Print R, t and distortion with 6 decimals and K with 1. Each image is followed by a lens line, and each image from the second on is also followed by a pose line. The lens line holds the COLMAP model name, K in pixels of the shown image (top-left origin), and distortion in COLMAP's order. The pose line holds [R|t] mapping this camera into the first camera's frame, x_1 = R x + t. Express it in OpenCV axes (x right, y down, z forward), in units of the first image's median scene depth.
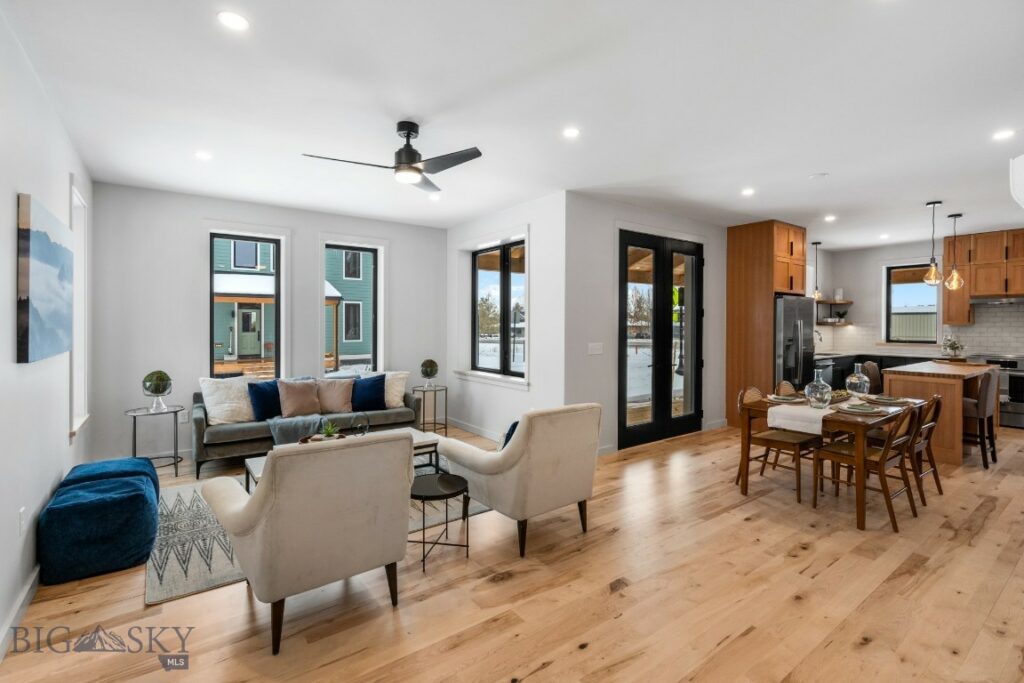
lens RADIAL K [[469.8, 0, 512.4], [0, 469.8, 330.4], [0, 0, 1]] dist [0.001271, 0.000123]
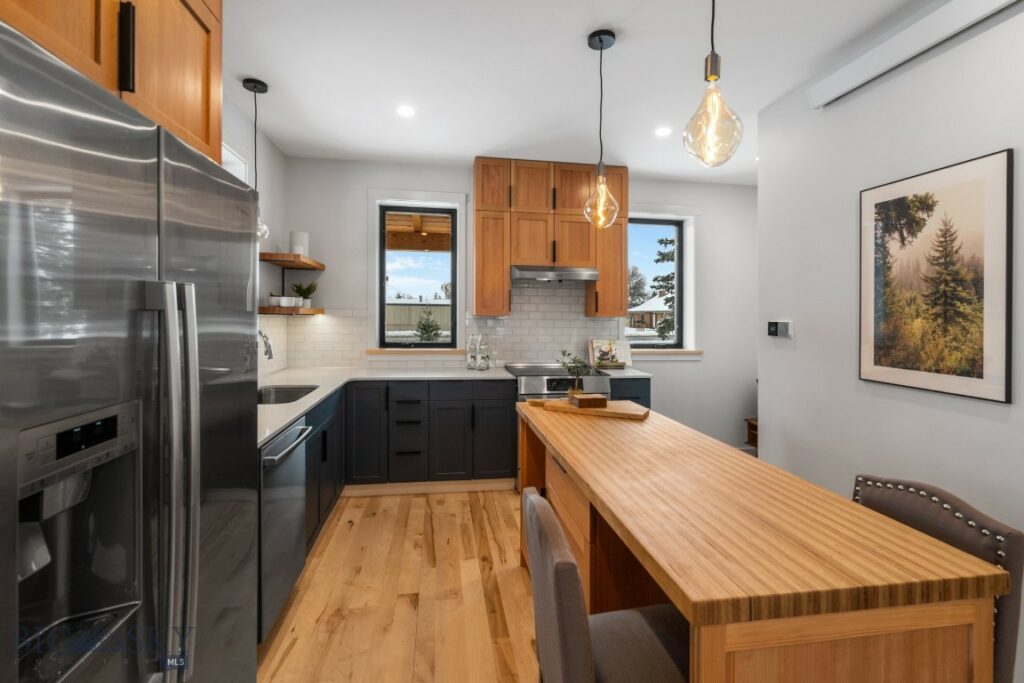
lens RADIAL K [[476.2, 0, 513.9], [0, 476.2, 315.2], [0, 0, 1]] dist [0.000342, 0.000350]
pose [[0.460655, 0.006164, 0.887558, 0.546376], [-0.001633, 0.999980, -0.006097, -0.010860], [-0.887578, 0.001360, 0.460656, 0.866983]]
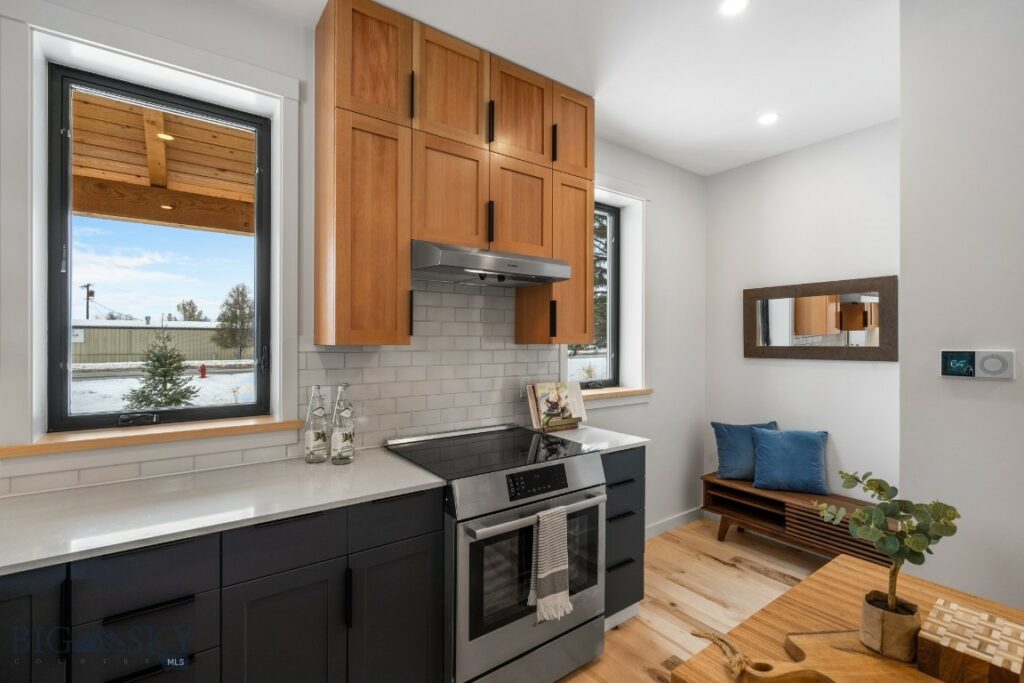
lens RADIAL K [[464.3, 0, 518.0], [0, 464.3, 342.1], [0, 0, 1]] dist [-0.002313, 0.000161]
pose [[-0.003255, -0.001794, 0.999993, 0.833100], [0.008000, 0.999966, 0.001820, -0.016224], [-0.999963, 0.008005, -0.003241, 1.115335]]
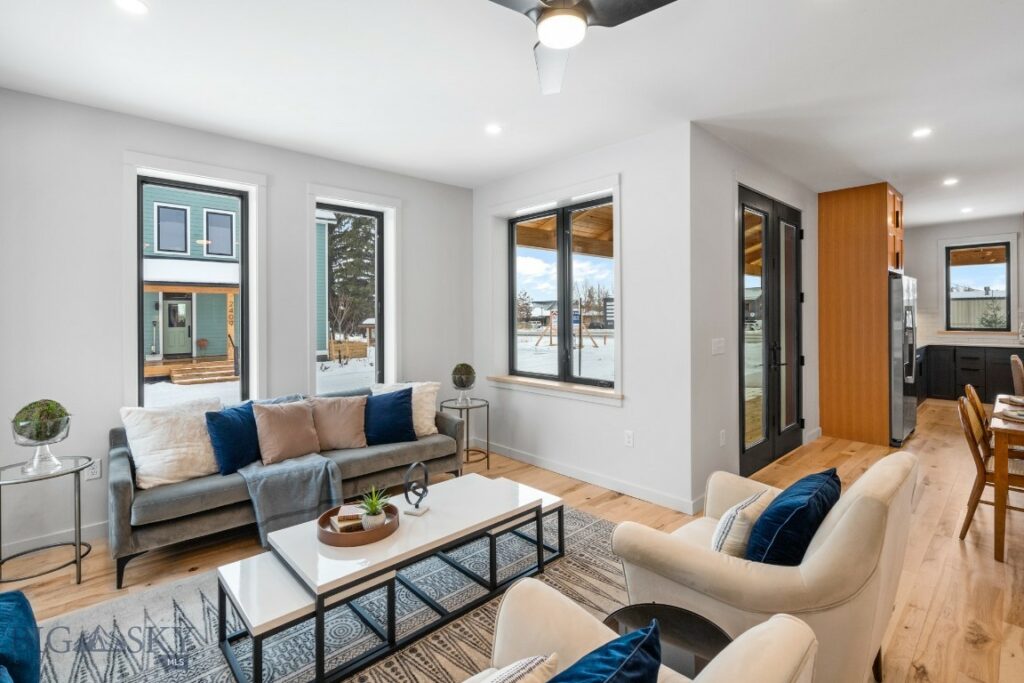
lens RADIAL K [[468.6, 0, 513.4], [0, 468.6, 320.7], [0, 0, 1]] dist [-0.002970, 0.000355]
pose [[0.994414, -0.011413, 0.104935, -0.175854], [0.011540, 0.999933, -0.000609, -0.003307], [-0.104921, 0.001817, 0.994479, 0.270945]]
